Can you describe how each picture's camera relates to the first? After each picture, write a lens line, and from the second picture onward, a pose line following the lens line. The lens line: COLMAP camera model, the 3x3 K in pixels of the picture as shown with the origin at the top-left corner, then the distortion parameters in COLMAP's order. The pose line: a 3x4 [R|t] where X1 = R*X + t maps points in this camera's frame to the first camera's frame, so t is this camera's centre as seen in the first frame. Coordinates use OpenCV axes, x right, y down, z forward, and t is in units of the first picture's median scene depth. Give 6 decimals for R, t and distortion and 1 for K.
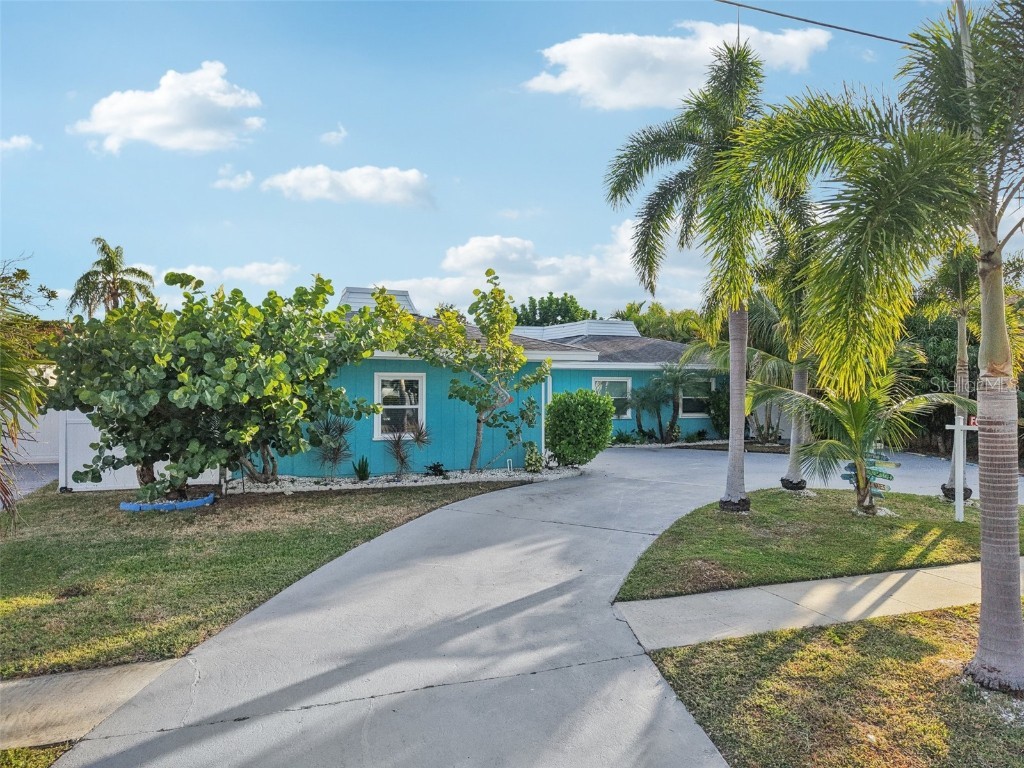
lens RADIAL K [[735.6, 0, 519.3], [0, 735.6, 390.2], [0, 0, 1]] dist [0.004719, -0.001556]
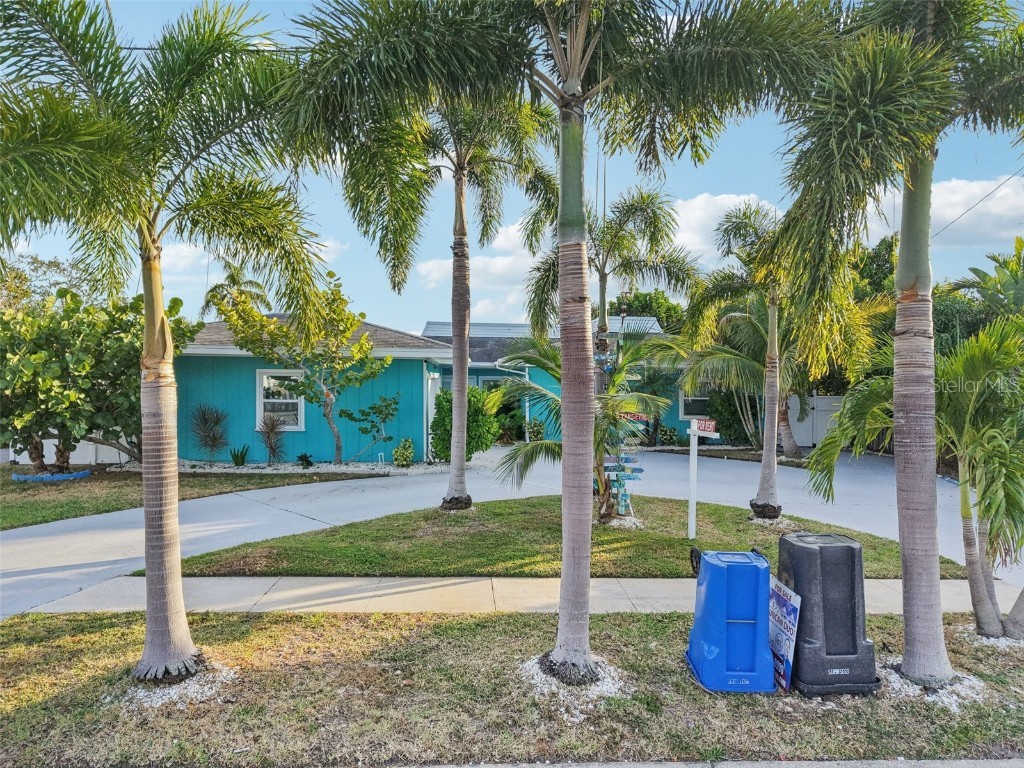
lens RADIAL K [[735.6, 0, 515.7], [0, 735.6, 380.4], [0, 0, 1]] dist [0.004719, -0.001556]
pose [[0.950025, 0.008062, -0.312069, 0.760848], [-0.011885, 0.999876, -0.010349, -0.002923], [0.311947, 0.013540, 0.950003, 0.087813]]
